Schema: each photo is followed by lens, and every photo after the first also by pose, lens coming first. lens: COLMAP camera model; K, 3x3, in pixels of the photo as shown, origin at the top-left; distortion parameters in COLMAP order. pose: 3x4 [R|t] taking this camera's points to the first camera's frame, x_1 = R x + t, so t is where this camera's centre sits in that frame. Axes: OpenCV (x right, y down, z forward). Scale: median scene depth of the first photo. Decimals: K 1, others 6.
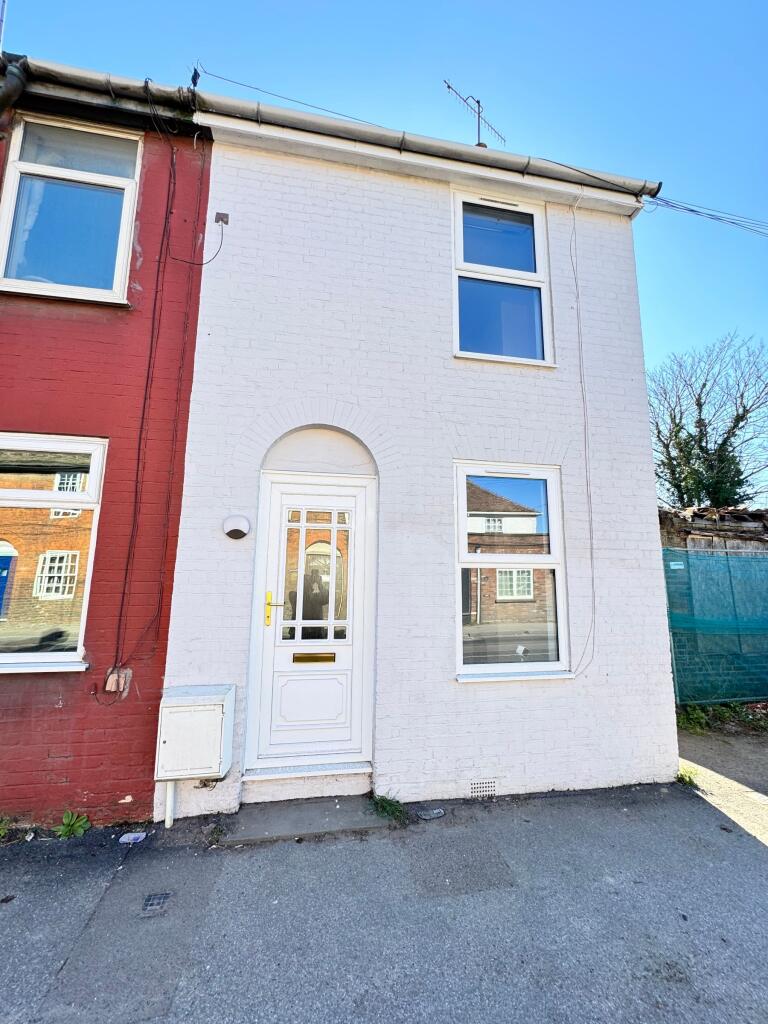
lens RADIAL K [[405.3, 0, 384.0], [0, 405.3, 512.0], [0, 0, 1]] dist [-0.006602, 0.000810]
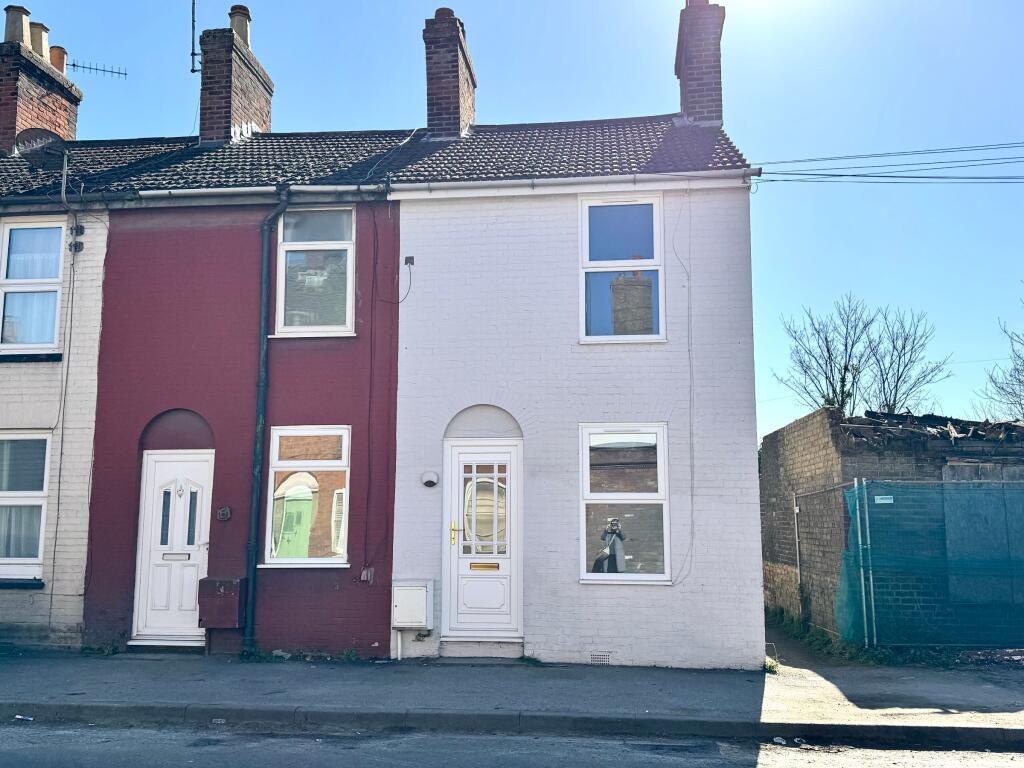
lens RADIAL K [[967.0, 0, 512.0], [0, 967.0, 384.0], [0, 0, 1]] dist [0.072250, -0.012118]
pose [[0.957709, -0.047728, -0.283753, 0.905726], [0.050961, 0.998693, 0.004018, -0.293485], [0.283191, -0.018308, 0.958889, -2.212320]]
